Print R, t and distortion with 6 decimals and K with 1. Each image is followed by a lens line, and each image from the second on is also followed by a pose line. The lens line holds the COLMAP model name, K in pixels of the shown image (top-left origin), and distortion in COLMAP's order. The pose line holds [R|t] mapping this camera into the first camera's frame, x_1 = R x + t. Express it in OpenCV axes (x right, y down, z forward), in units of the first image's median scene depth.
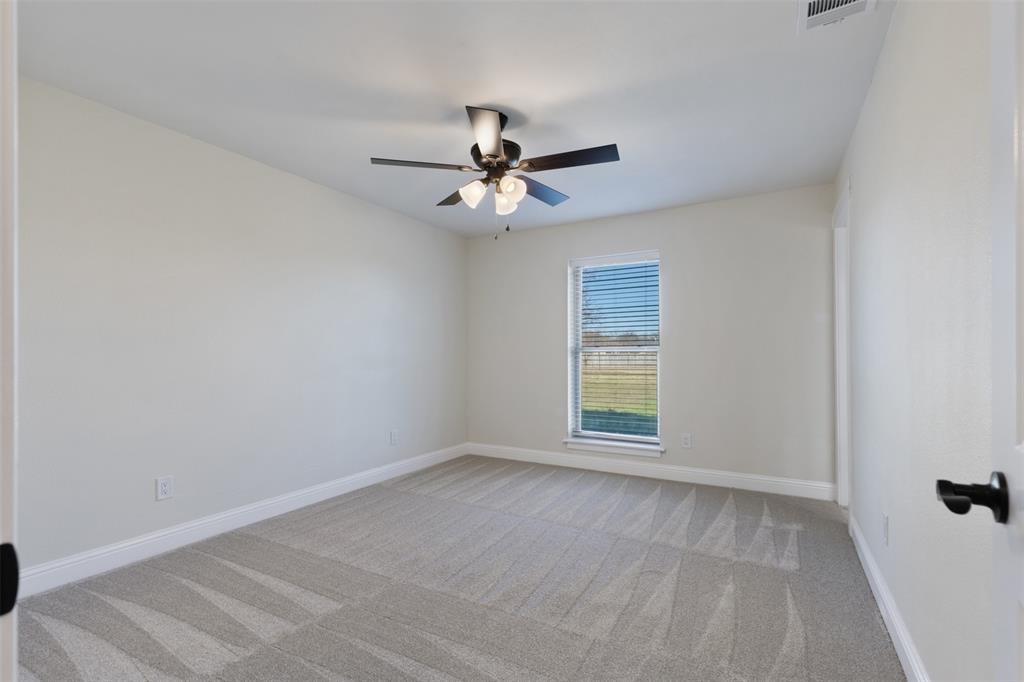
lens RADIAL K [[489.9, 0, 512.8], [0, 489.9, 346.4], [0, 0, 1]] dist [0.006088, 0.002111]
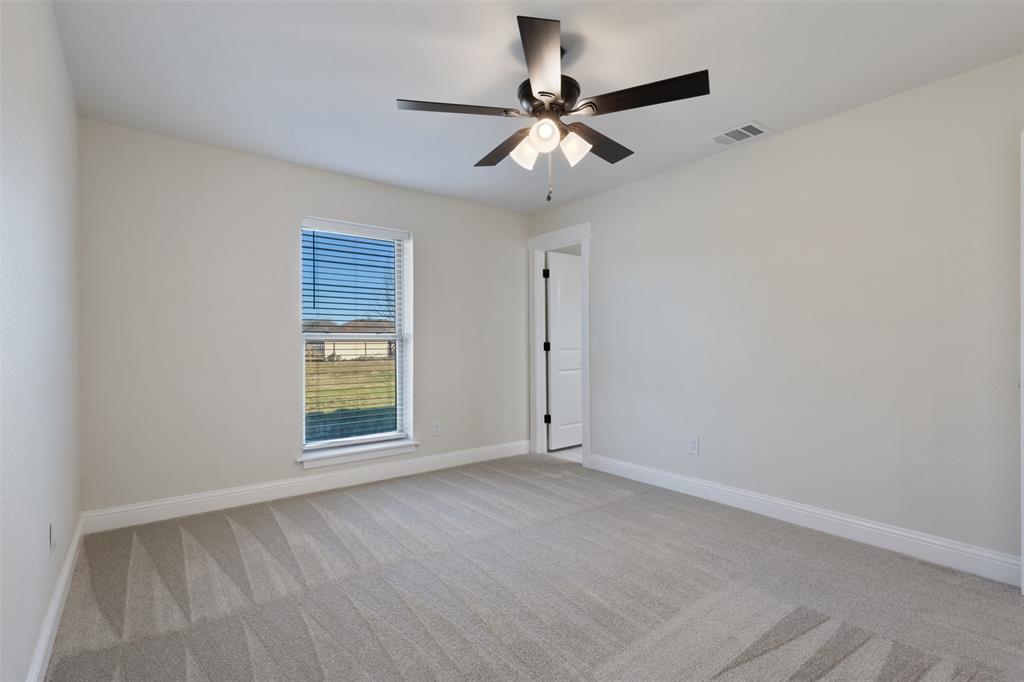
lens RADIAL K [[489.9, 0, 513.7], [0, 489.9, 333.7], [0, 0, 1]] dist [0.006088, 0.002111]
pose [[0.347993, 0.023187, 0.937210, -0.518754], [-0.015554, 0.999699, -0.018958, 0.014833], [-0.937368, -0.007980, 0.348249, 0.488424]]
